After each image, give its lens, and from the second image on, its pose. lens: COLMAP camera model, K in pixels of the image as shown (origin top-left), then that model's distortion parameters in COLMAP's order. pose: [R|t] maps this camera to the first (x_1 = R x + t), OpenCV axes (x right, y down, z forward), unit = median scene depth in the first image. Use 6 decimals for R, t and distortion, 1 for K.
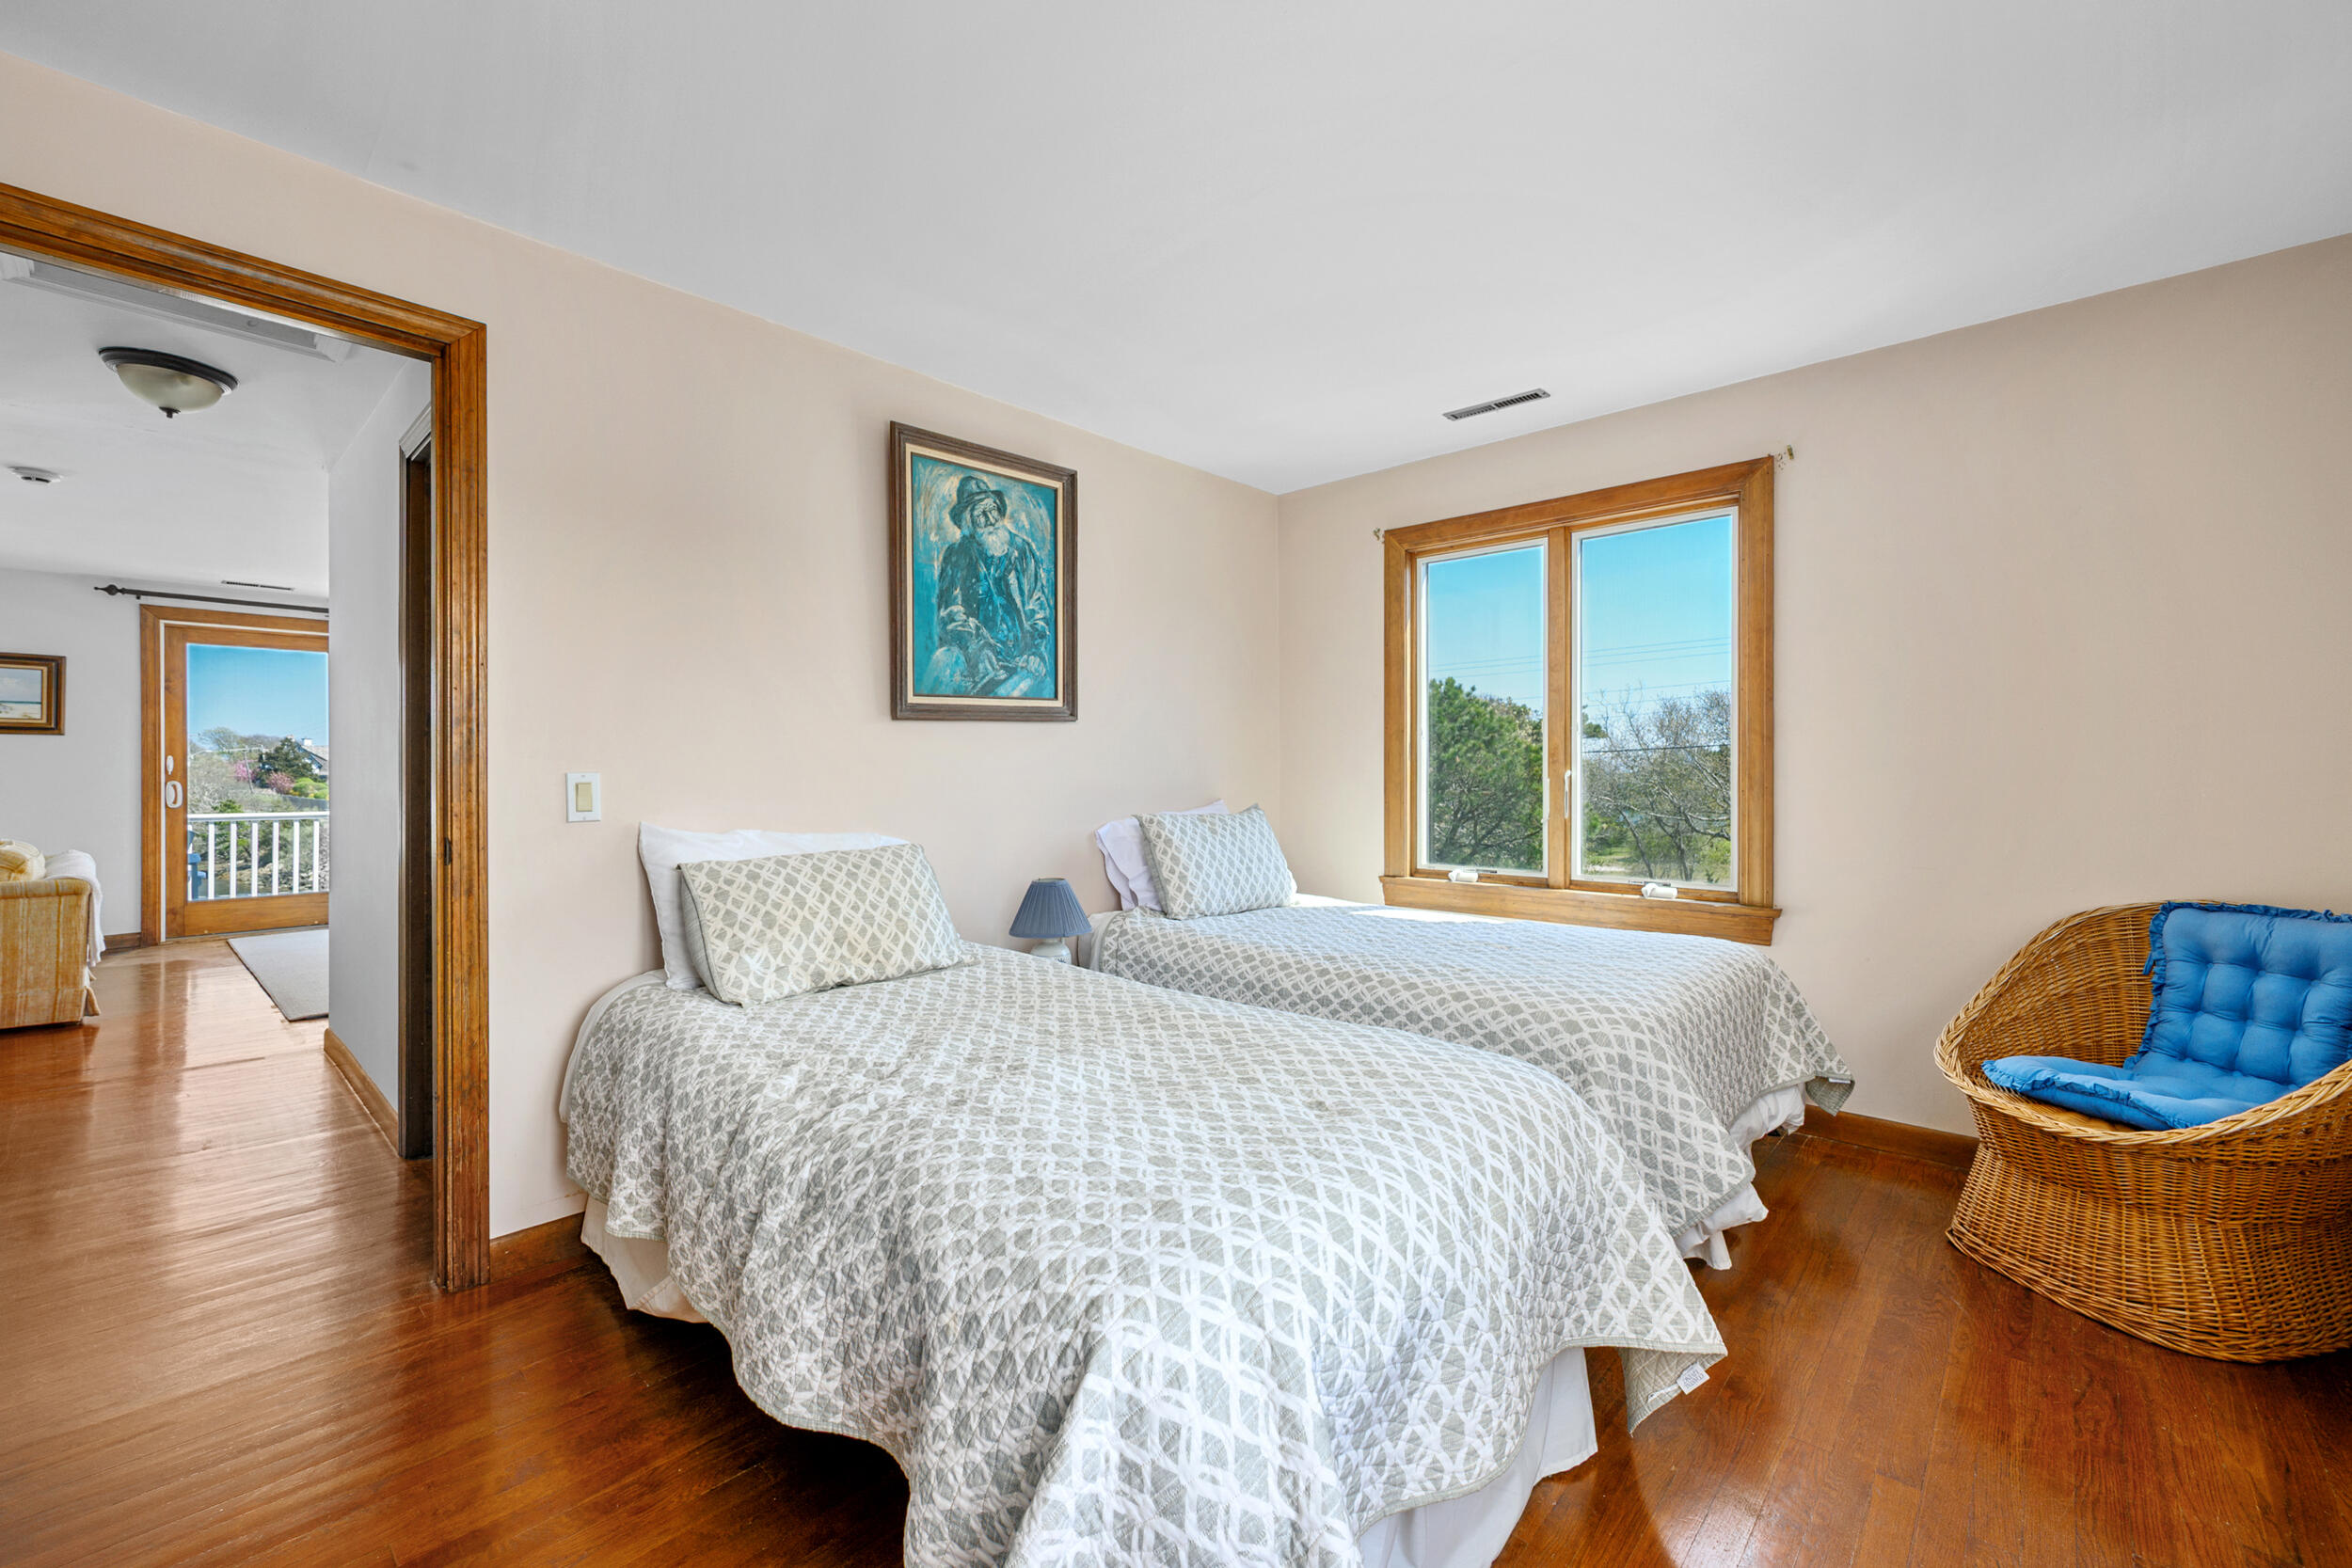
lens RADIAL K [[1008.3, 0, 1179.3], [0, 1008.3, 770.7], [0, 0, 1]] dist [0.003738, 0.000260]
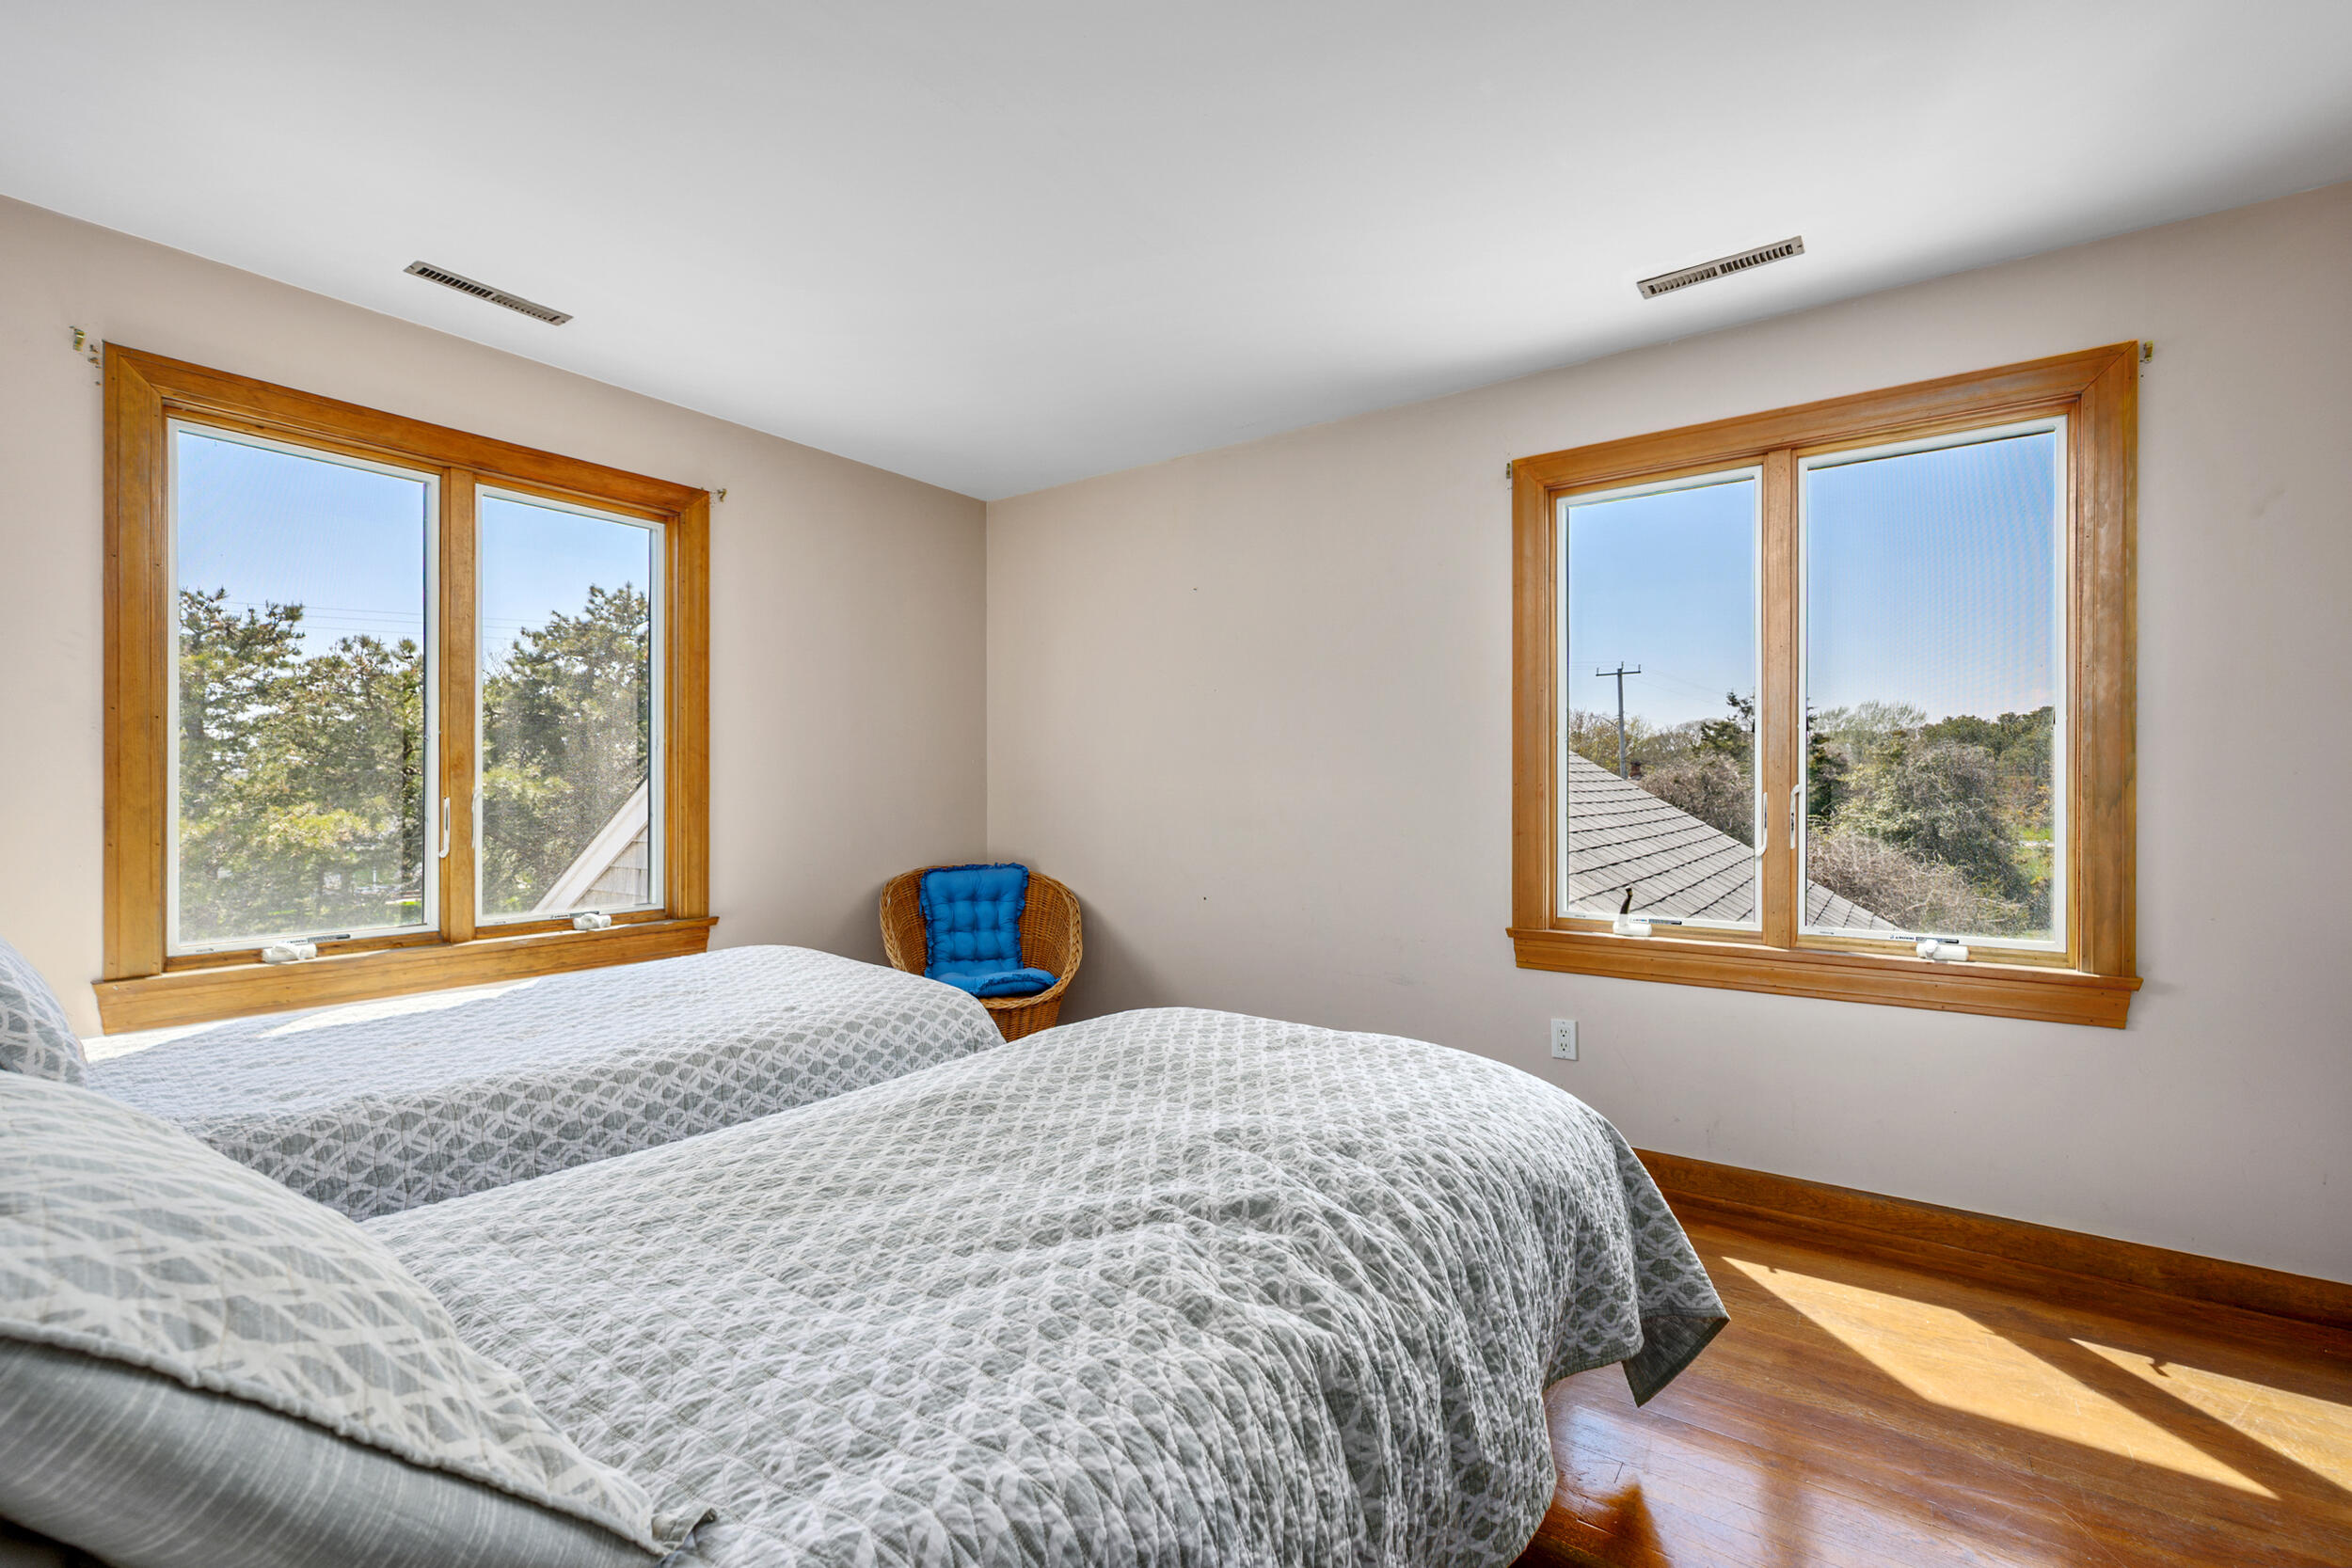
lens RADIAL K [[1008.3, 0, 1188.5], [0, 1008.3, 789.0], [0, 0, 1]] dist [0.003738, 0.000260]
pose [[-0.122090, 0.006949, 0.992495, -0.499540], [0.008255, 0.999948, -0.005986, 0.012149], [-0.992485, 0.007462, -0.122141, 0.598282]]
